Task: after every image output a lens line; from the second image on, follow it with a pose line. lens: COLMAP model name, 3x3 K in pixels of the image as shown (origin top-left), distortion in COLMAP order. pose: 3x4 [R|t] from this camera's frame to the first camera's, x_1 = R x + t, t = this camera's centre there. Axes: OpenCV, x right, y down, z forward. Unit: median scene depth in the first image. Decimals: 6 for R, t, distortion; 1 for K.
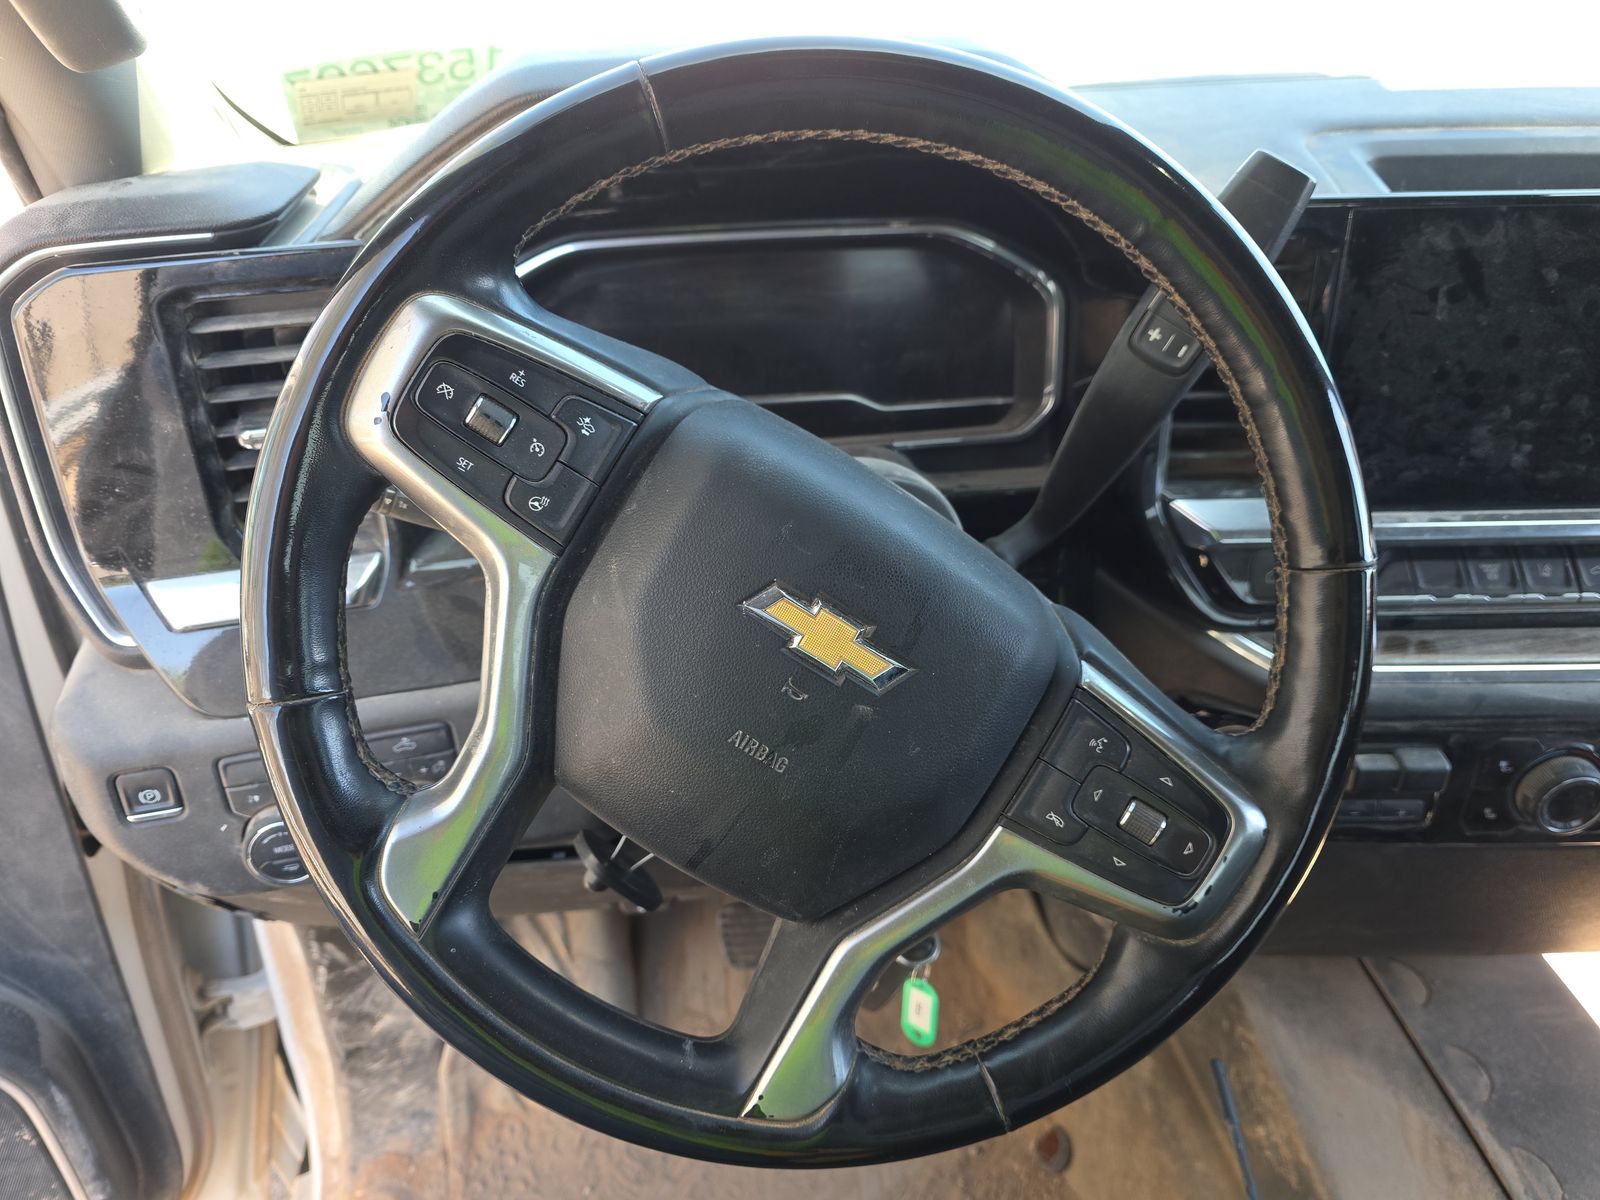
lens RADIAL K [[1099.2, 0, 800.0], [0, 1099.2, 600.0], [0, 0, 1]] dist [0.007126, -0.022228]
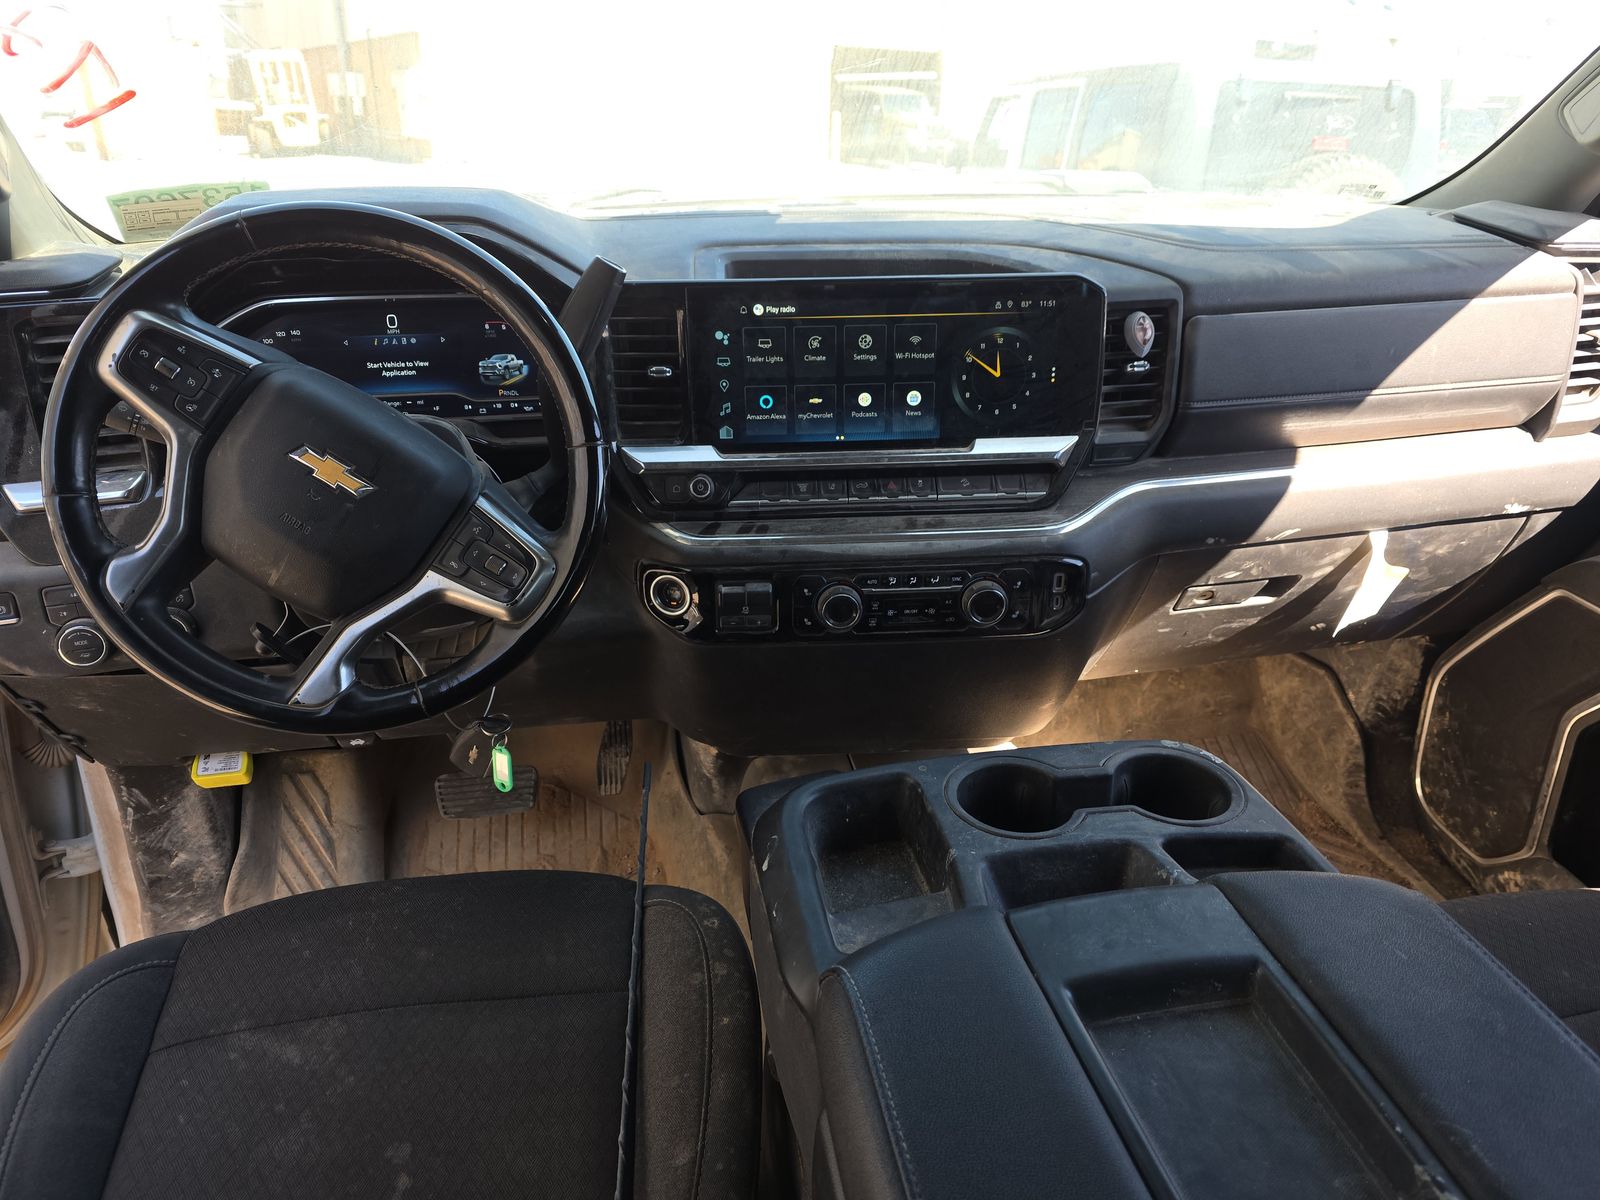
lens RADIAL K [[1085.8, 0, 804.0], [0, 1085.8, 600.8], [0, 0, 1]] dist [0.069704, -0.068763]
pose [[0.997505, -0.010968, 0.069745, 0.447176], [0.016951, 0.996170, -0.085782, 0.275346], [-0.068537, 0.086751, 0.993870, -0.662008]]
